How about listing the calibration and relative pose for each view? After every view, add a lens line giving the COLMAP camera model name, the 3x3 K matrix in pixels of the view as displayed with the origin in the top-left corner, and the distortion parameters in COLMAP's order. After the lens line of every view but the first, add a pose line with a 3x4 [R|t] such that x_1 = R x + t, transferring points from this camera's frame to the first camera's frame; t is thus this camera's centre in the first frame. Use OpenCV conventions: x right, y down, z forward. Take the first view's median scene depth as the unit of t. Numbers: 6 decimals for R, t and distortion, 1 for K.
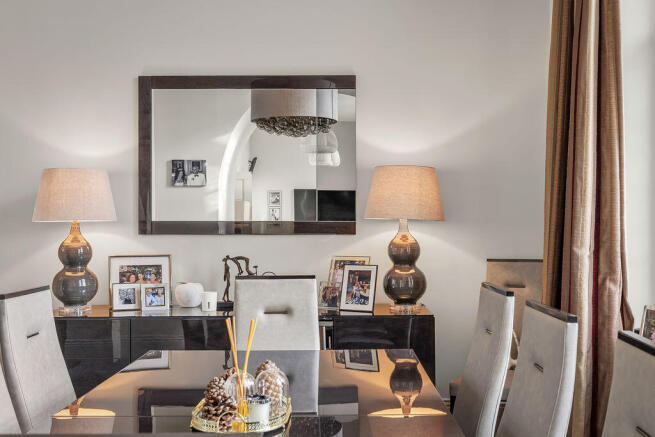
lens RADIAL K [[695.7, 0, 327.5], [0, 695.7, 218.5], [0, 0, 1]] dist [-0.007001, -0.001821]
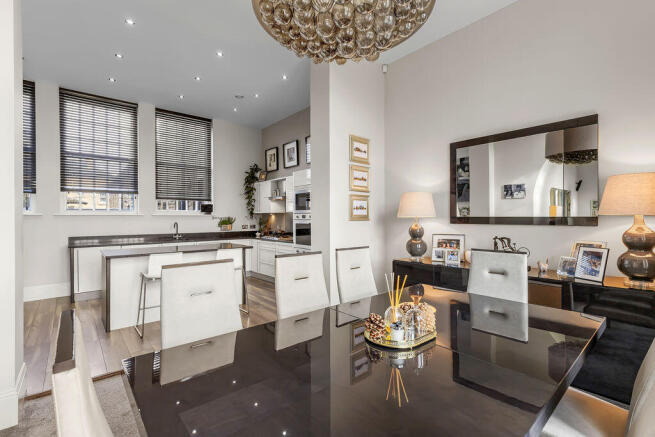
lens RADIAL K [[295.7, 0, 331.3], [0, 295.7, 218.2], [0, 0, 1]] dist [0.000440, 0.000232]
pose [[0.654975, 0.001810, -0.755649, 0.150748], [0.002045, 0.999989, 0.004168, 0.003630], [0.755648, -0.004275, 0.654964, 0.206464]]
